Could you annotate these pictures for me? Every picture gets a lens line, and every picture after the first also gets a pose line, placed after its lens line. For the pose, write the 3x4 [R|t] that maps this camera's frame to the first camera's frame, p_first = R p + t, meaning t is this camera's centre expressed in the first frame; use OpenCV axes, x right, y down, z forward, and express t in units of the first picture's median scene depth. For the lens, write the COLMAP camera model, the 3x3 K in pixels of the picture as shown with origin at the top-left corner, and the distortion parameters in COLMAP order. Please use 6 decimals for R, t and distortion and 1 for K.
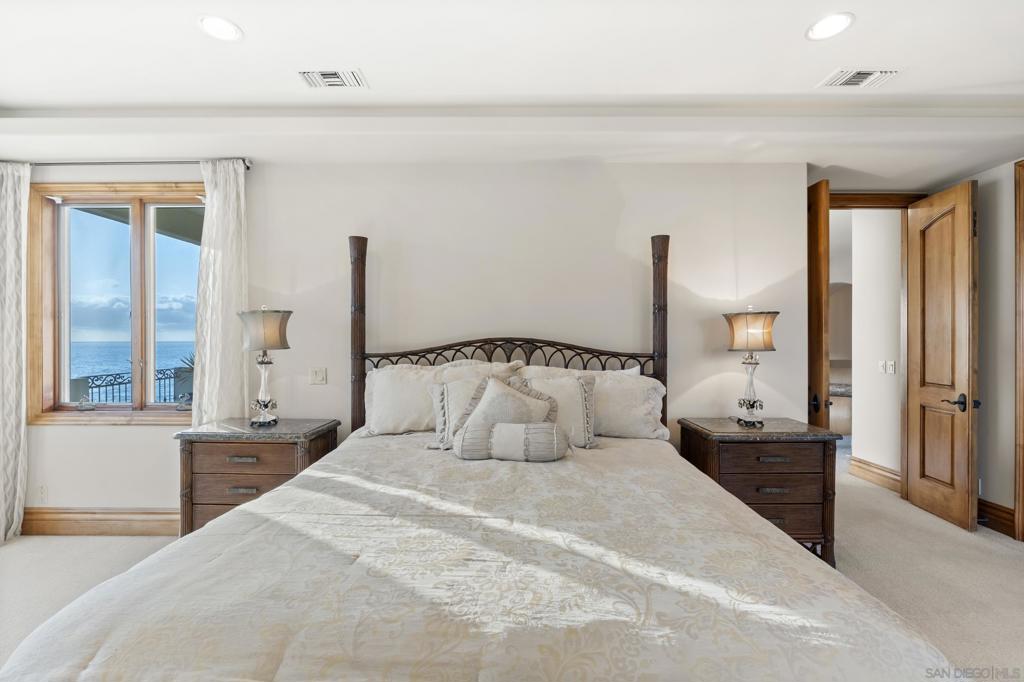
lens RADIAL K [[444.8, 0, 512.0], [0, 444.8, 341.0], [0, 0, 1]] dist [-0.004390, -0.000109]
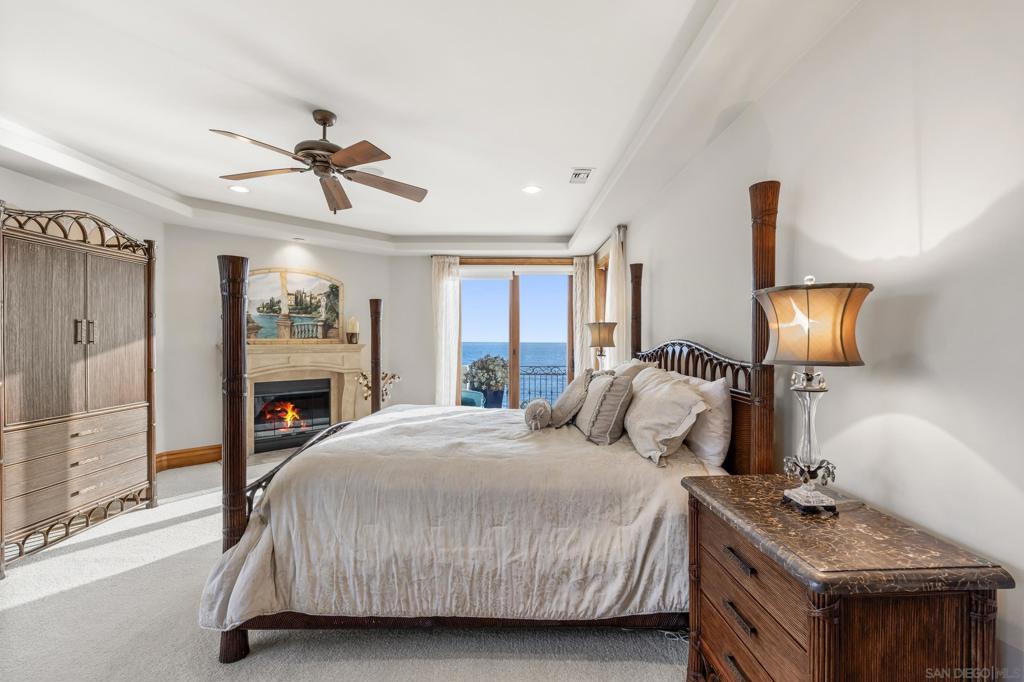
lens RADIAL K [[444.8, 0, 512.0], [0, 444.8, 341.0], [0, 0, 1]] dist [-0.004390, -0.000109]
pose [[0.014508, 0.002815, -0.999891, 0.981892], [-0.003519, 0.999990, 0.002764, -0.004616], [0.999889, 0.003479, 0.014517, 0.615874]]
